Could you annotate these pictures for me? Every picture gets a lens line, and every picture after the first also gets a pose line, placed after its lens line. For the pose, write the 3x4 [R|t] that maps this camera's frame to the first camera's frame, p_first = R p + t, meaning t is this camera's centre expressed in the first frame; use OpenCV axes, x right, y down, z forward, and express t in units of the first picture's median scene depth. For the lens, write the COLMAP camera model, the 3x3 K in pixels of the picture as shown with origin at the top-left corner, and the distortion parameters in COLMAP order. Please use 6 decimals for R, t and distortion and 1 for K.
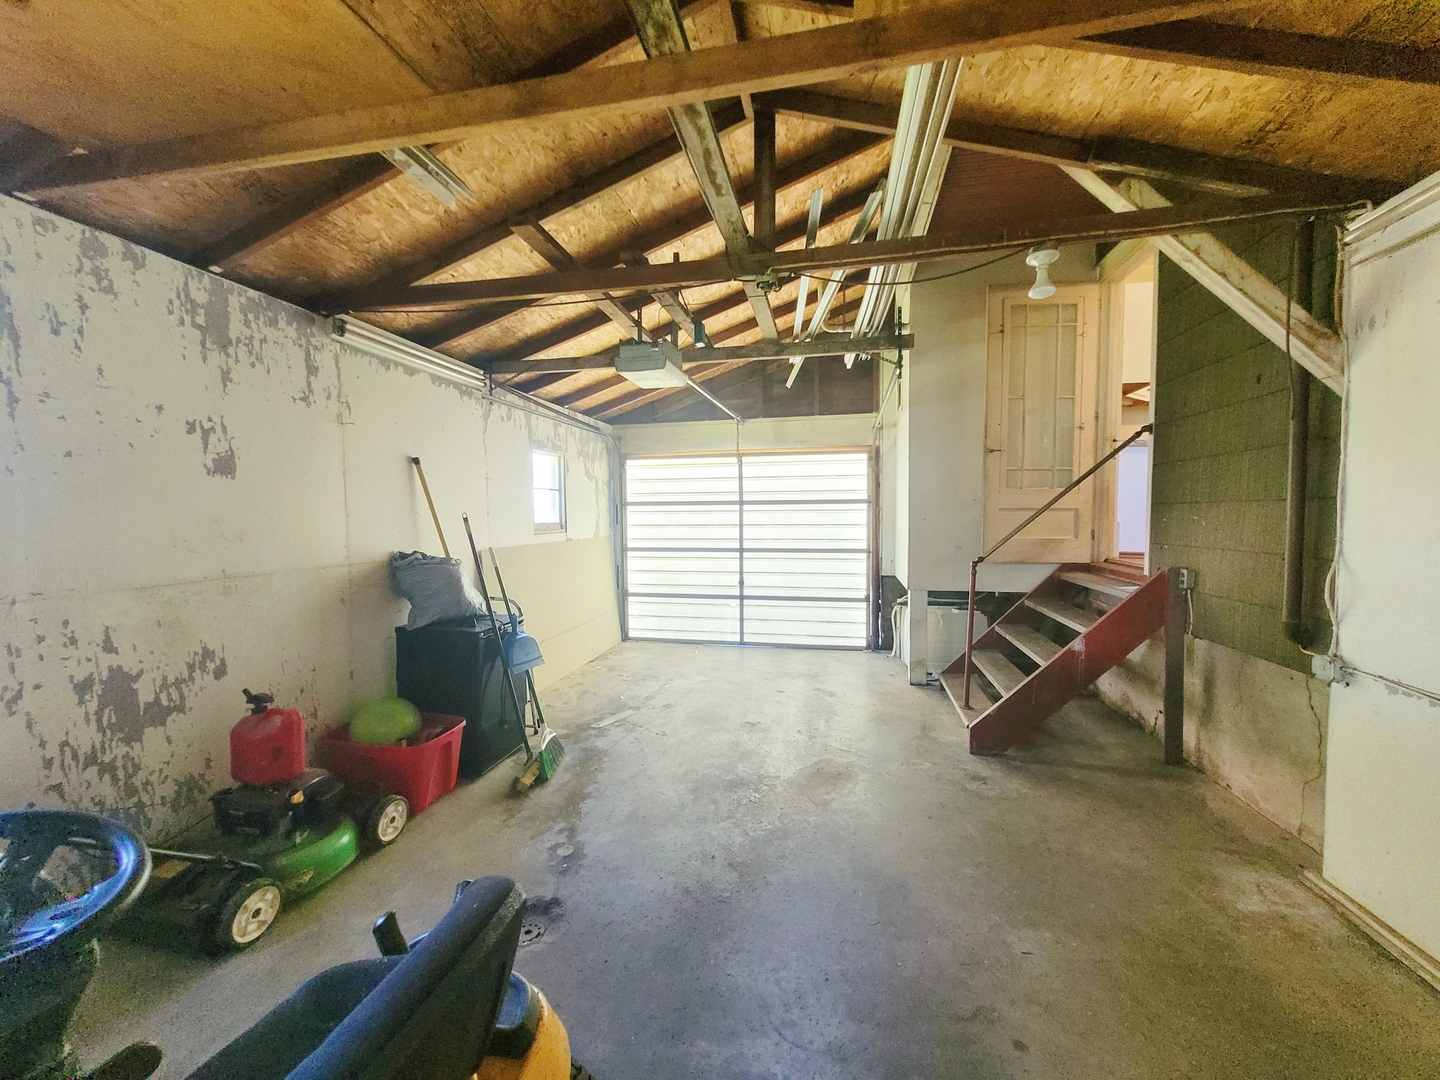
lens RADIAL K [[563.8, 0, 721.8], [0, 563.8, 536.6], [0, 0, 1]] dist [-0.002952, -0.000462]
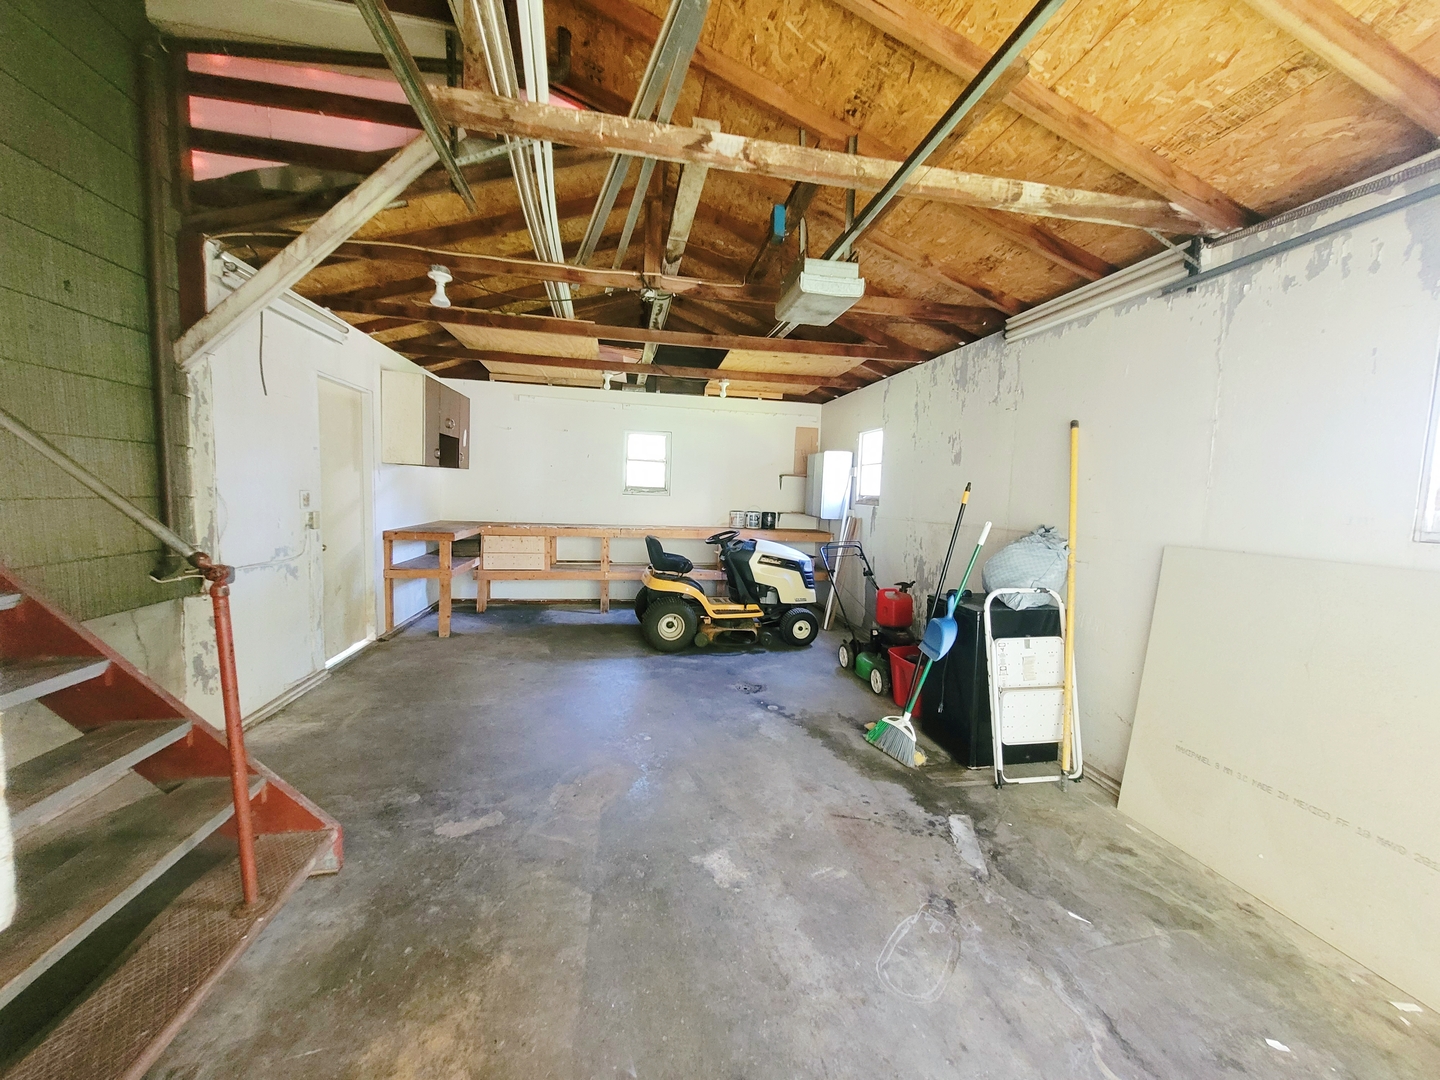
lens RADIAL K [[563.8, 0, 723.7], [0, 563.8, 540.7], [0, 0, 1]] dist [-0.002952, -0.000462]
pose [[-0.924629, 0.006714, -0.380810, 0.388102], [-0.043742, 0.991357, 0.123685, -0.055104], [0.378349, 0.131020, -0.916344, 2.163336]]
